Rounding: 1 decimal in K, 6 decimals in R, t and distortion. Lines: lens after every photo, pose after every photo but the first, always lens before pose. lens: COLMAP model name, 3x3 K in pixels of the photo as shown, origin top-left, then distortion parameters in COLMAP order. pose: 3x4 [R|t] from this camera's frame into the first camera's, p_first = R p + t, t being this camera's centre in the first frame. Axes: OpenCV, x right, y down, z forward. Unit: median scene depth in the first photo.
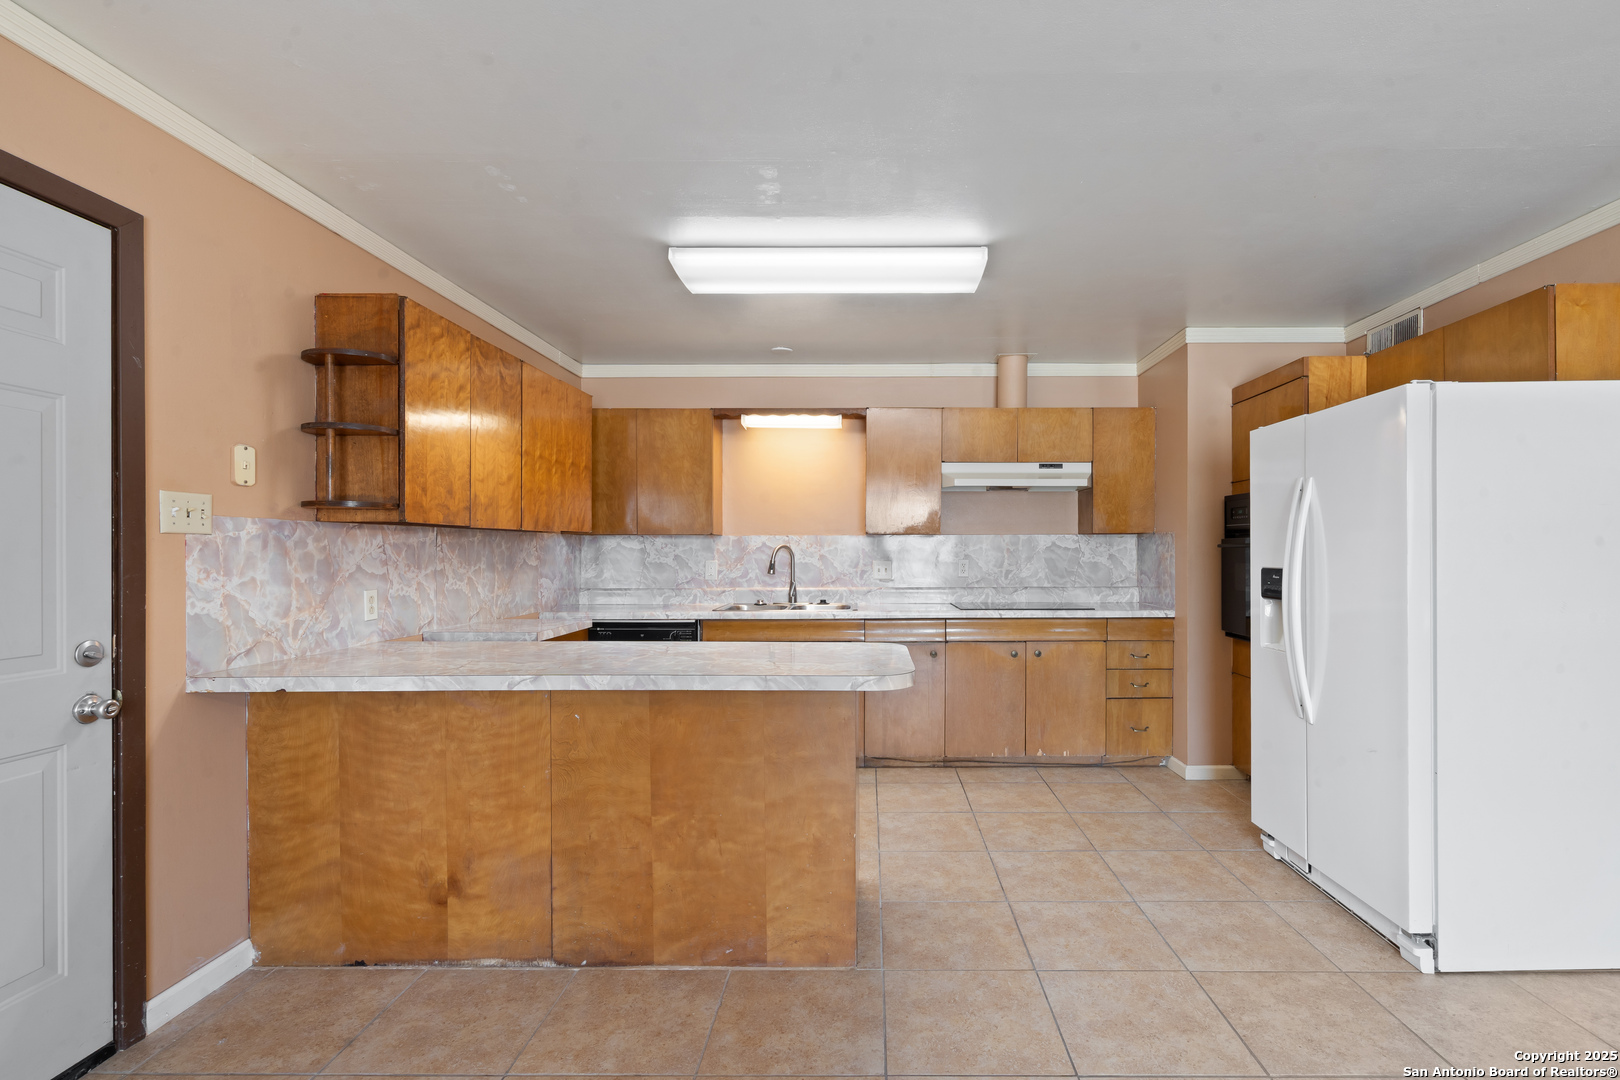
lens RADIAL K [[739.3, 0, 865.1], [0, 739.3, 555.8], [0, 0, 1]] dist [-0.004623, 0.001018]
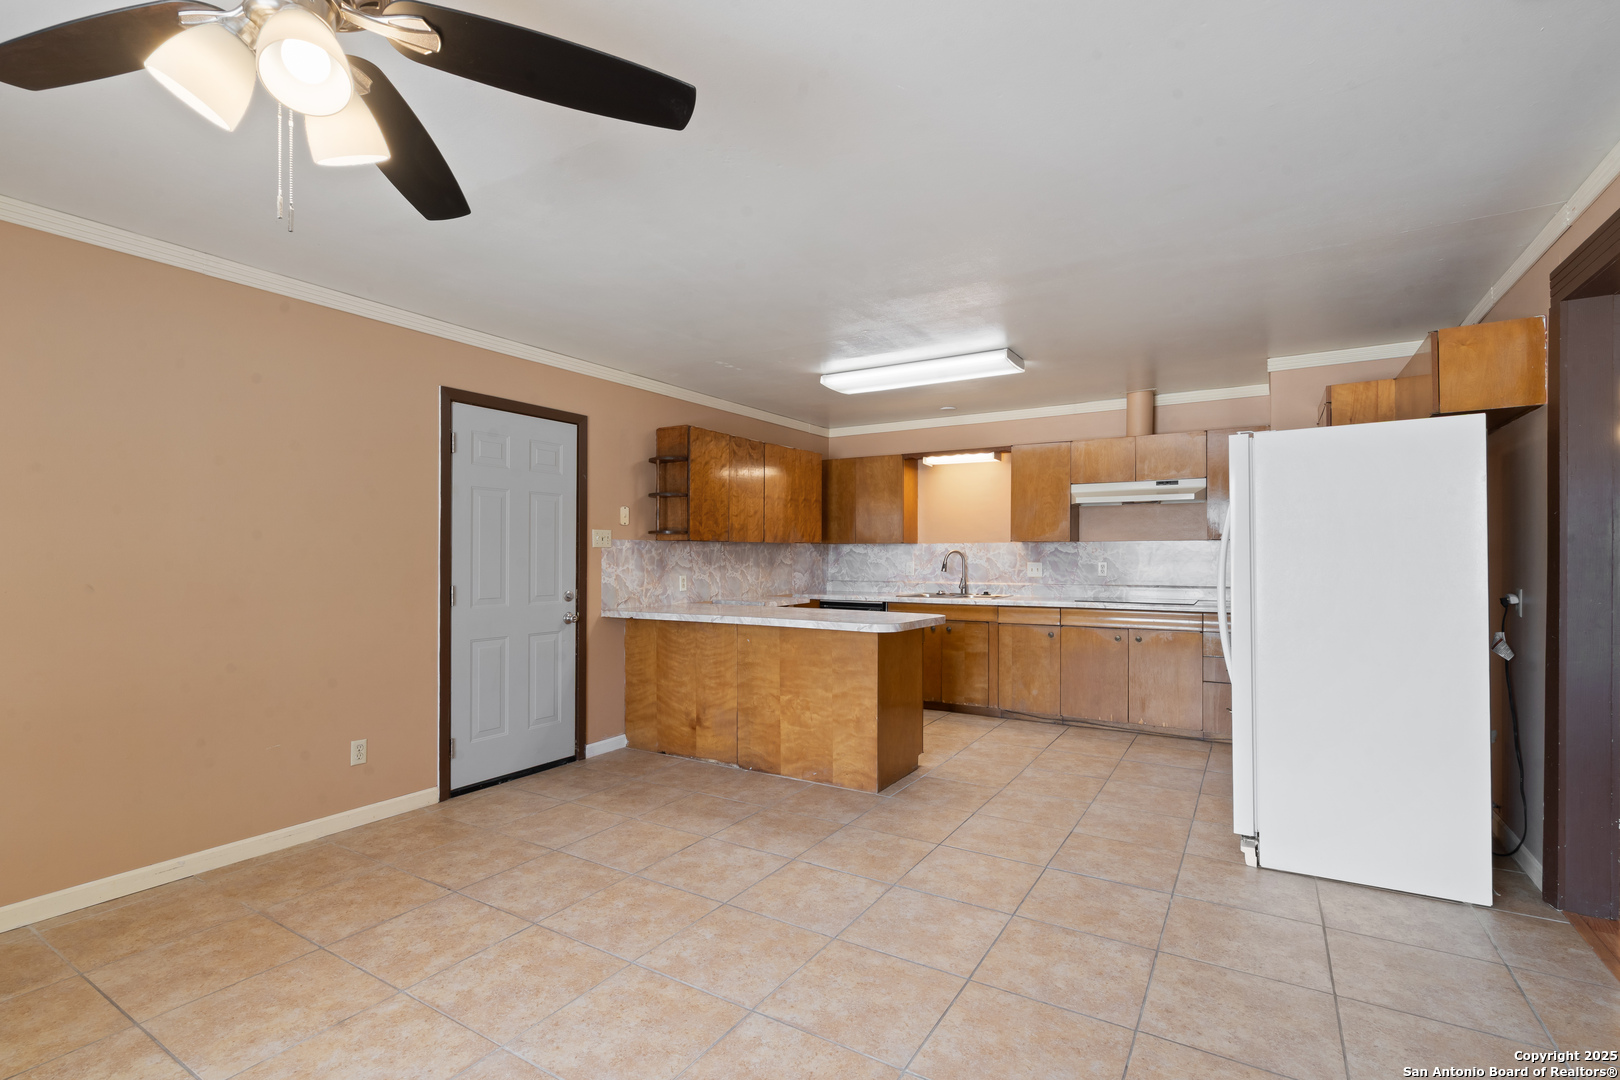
lens RADIAL K [[739.3, 0, 831.5], [0, 739.3, 544.0], [0, 0, 1]] dist [-0.004623, 0.001018]
pose [[0.864548, -0.006585, -0.502507, 0.539269], [-0.003435, 0.999813, -0.019013, 0.000182], [0.502539, 0.018164, 0.864364, -0.399153]]
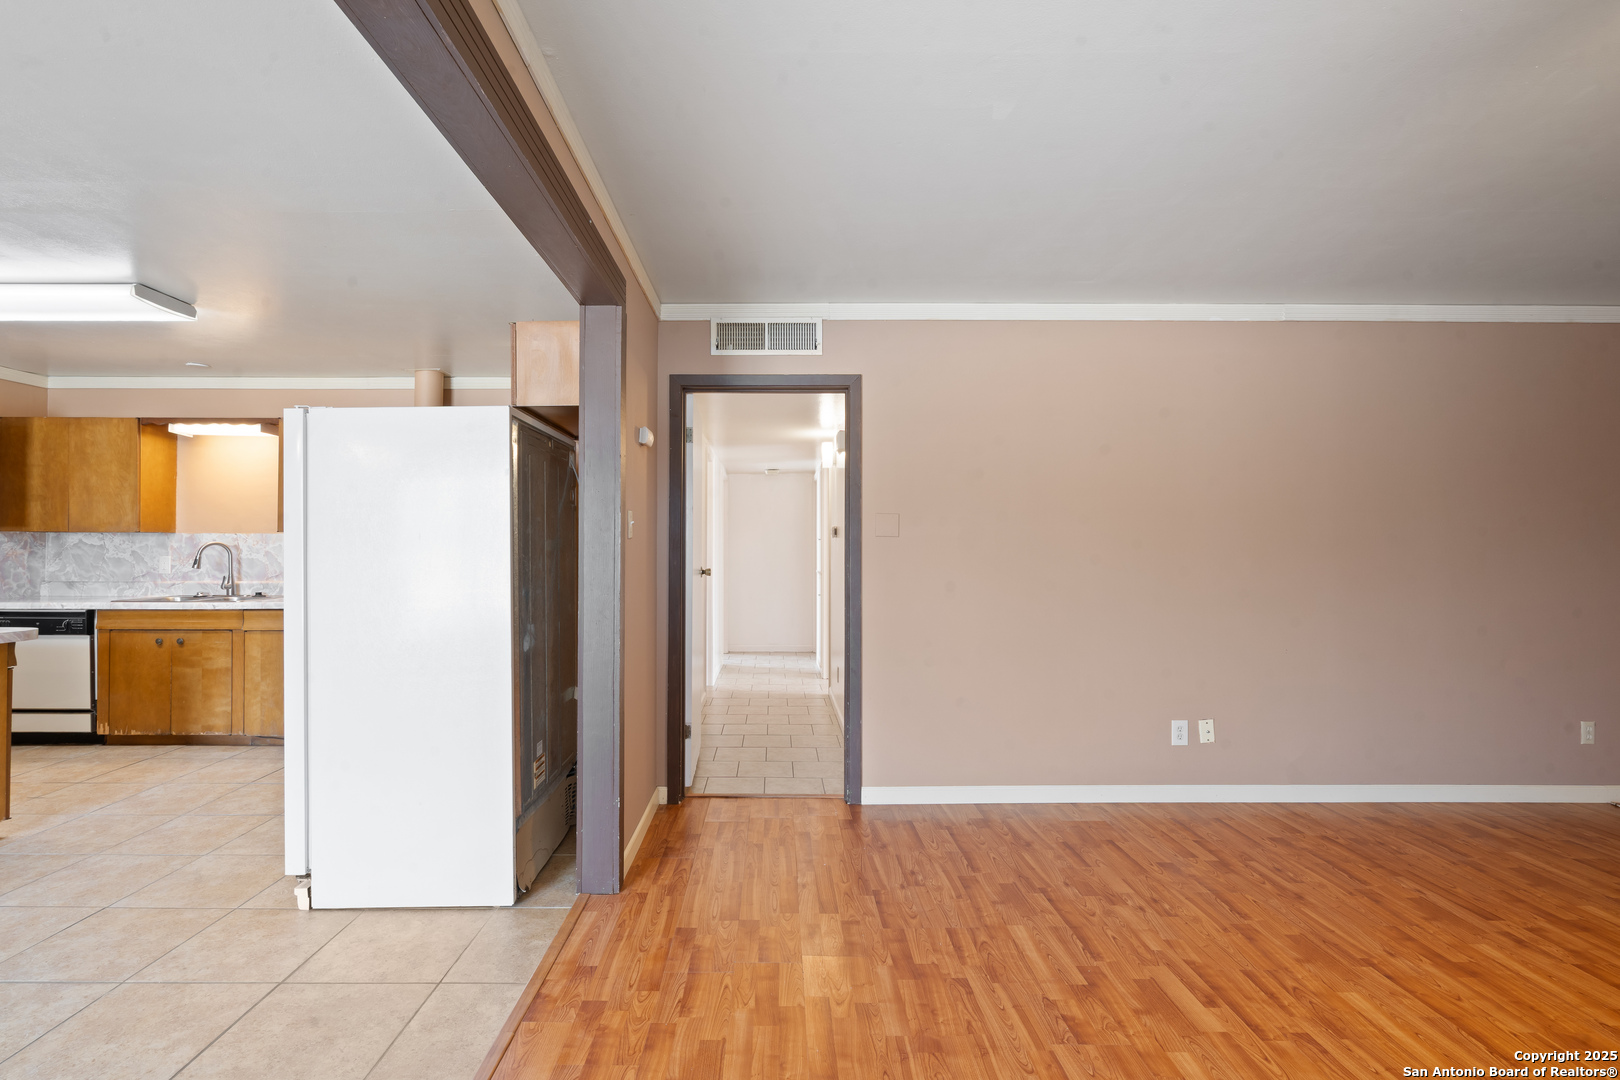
lens RADIAL K [[739.3, 0, 773.8], [0, 739.3, 545.4], [0, 0, 1]] dist [-0.004623, 0.001018]
pose [[0.999992, 0.003952, -0.000743, 1.038662], [-0.003958, 0.999957, -0.008434, -0.005919], [0.000710, 0.008437, 0.999964, -0.127279]]
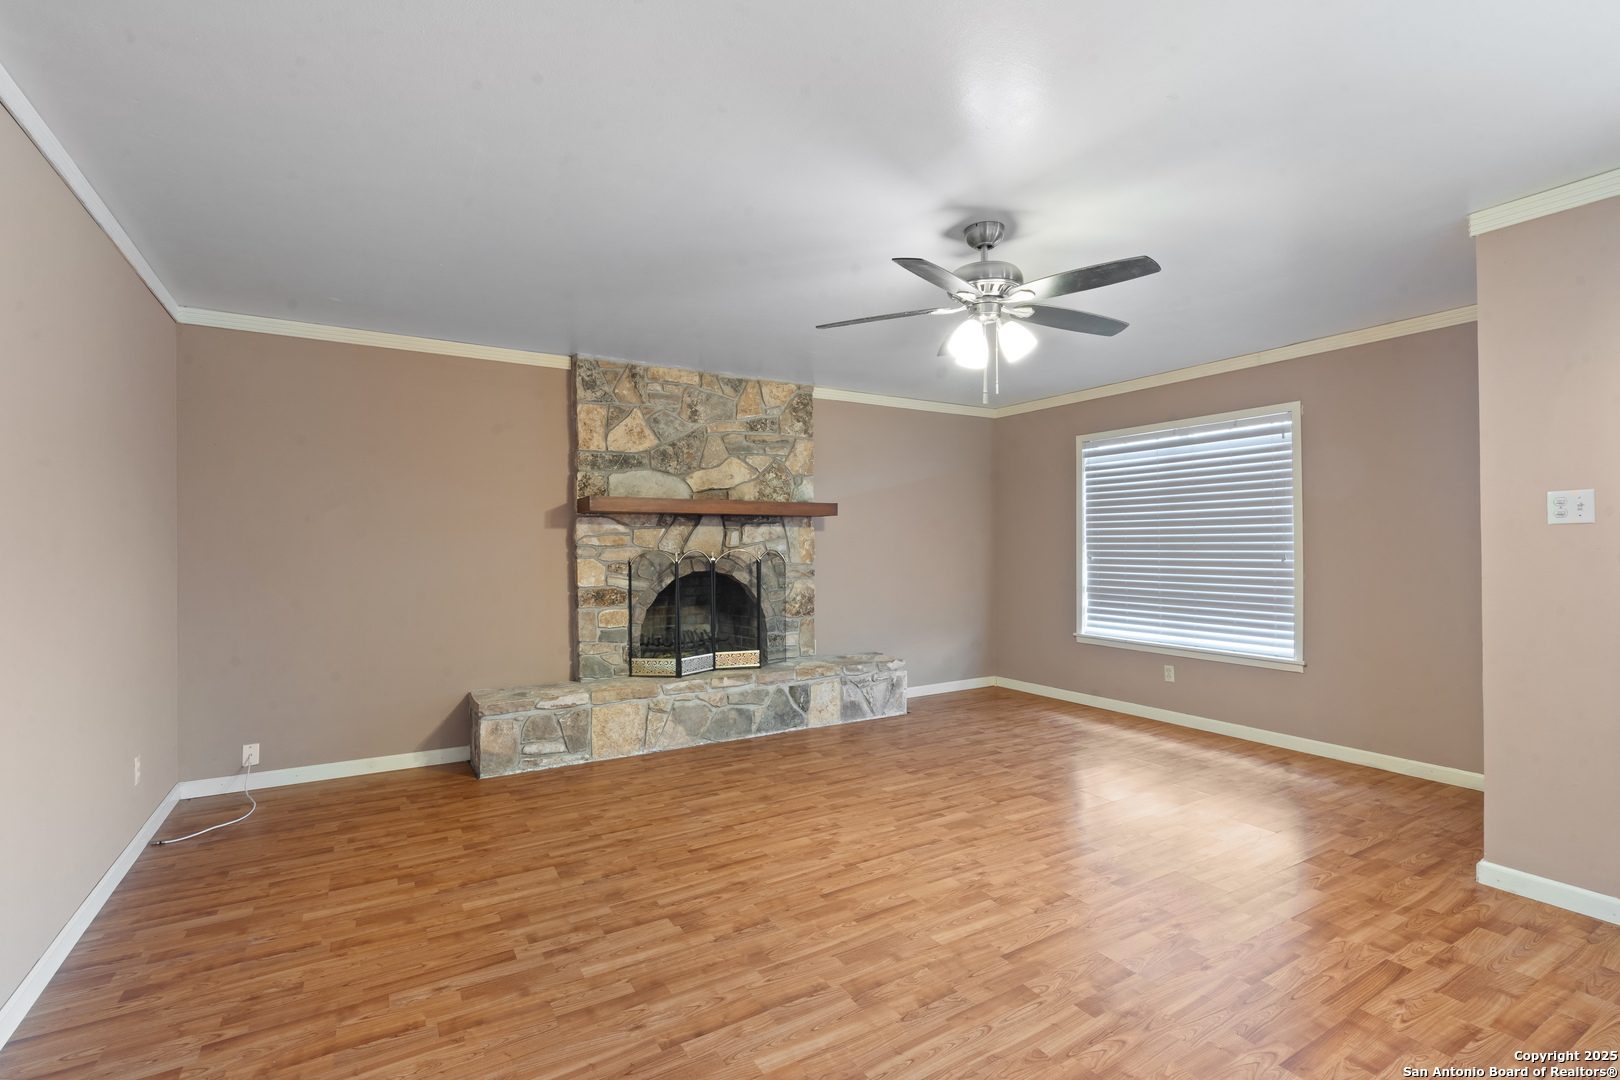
lens RADIAL K [[739.3, 0, 813.4], [0, 739.3, 557.0], [0, 0, 1]] dist [-0.004623, 0.001018]
pose [[-0.520076, -0.008491, 0.854078, 1.056403], [0.010357, 0.999814, 0.016247, -0.007192], [-0.854057, 0.017295, -0.519892, 0.764111]]
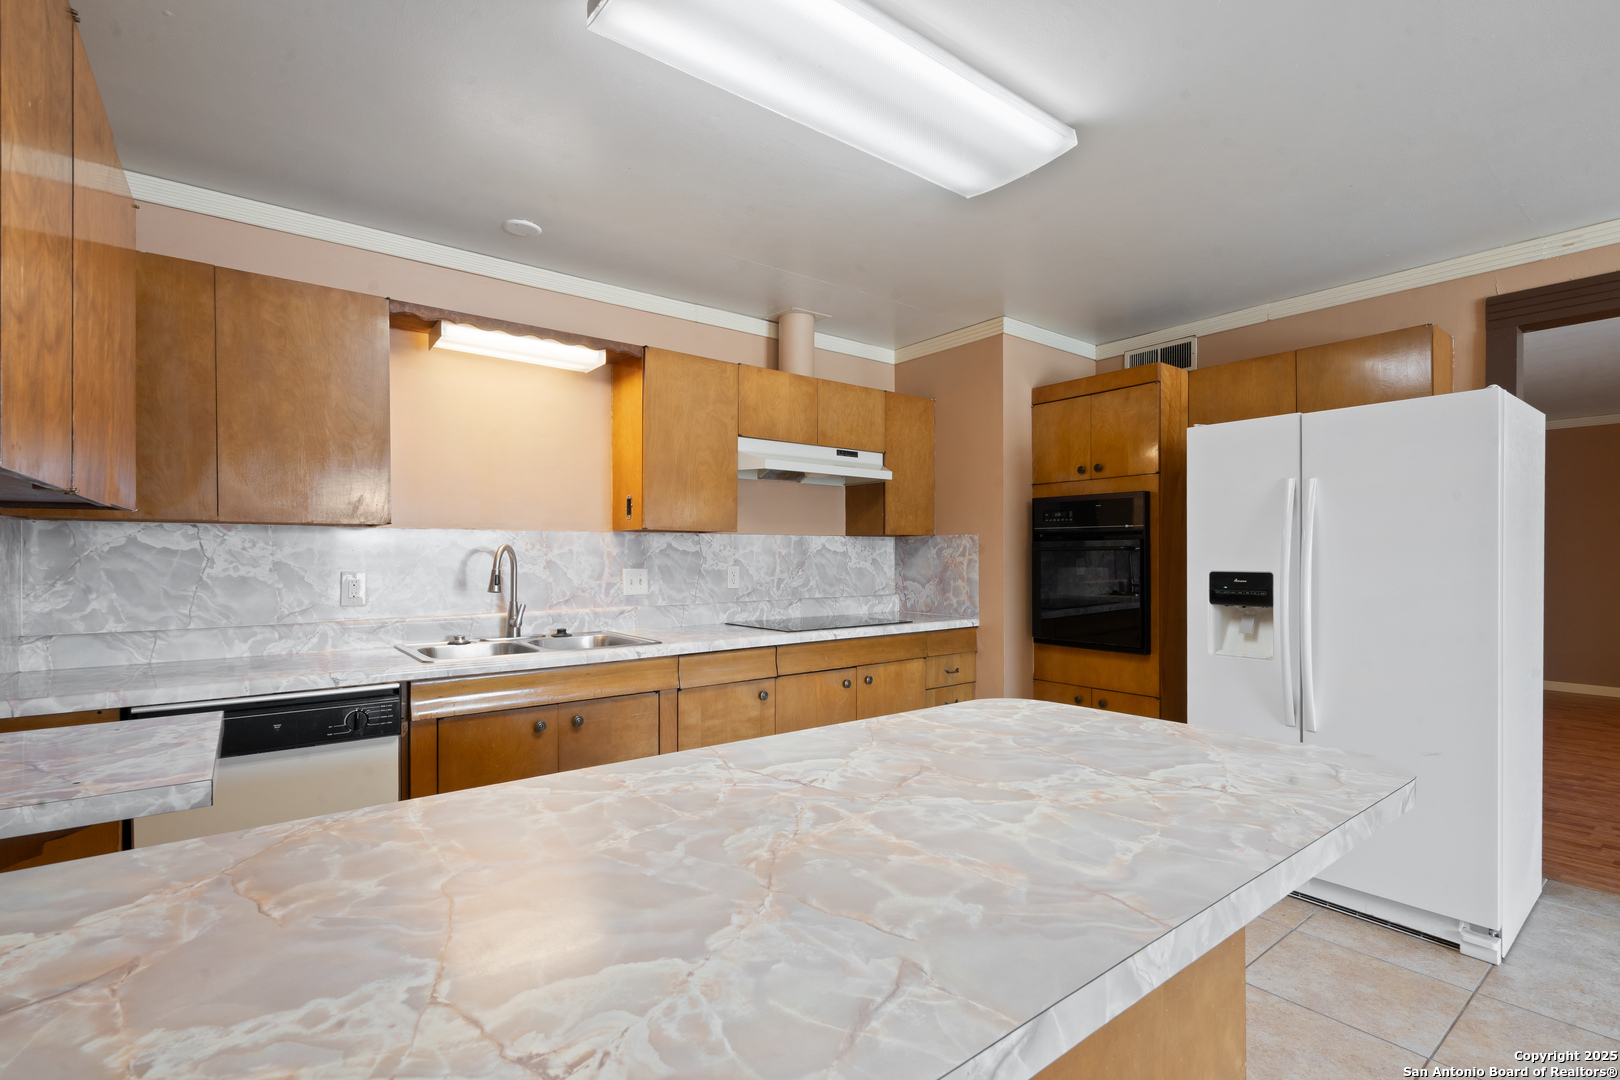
lens RADIAL K [[739.3, 0, 802.6], [0, 739.3, 554.3], [0, 0, 1]] dist [-0.004623, 0.001018]
pose [[0.788792, 0.001267, 0.614659, -0.427983], [0.004365, 0.999961, -0.007662, -0.001462], [-0.614645, 0.008727, 0.788756, 0.526932]]
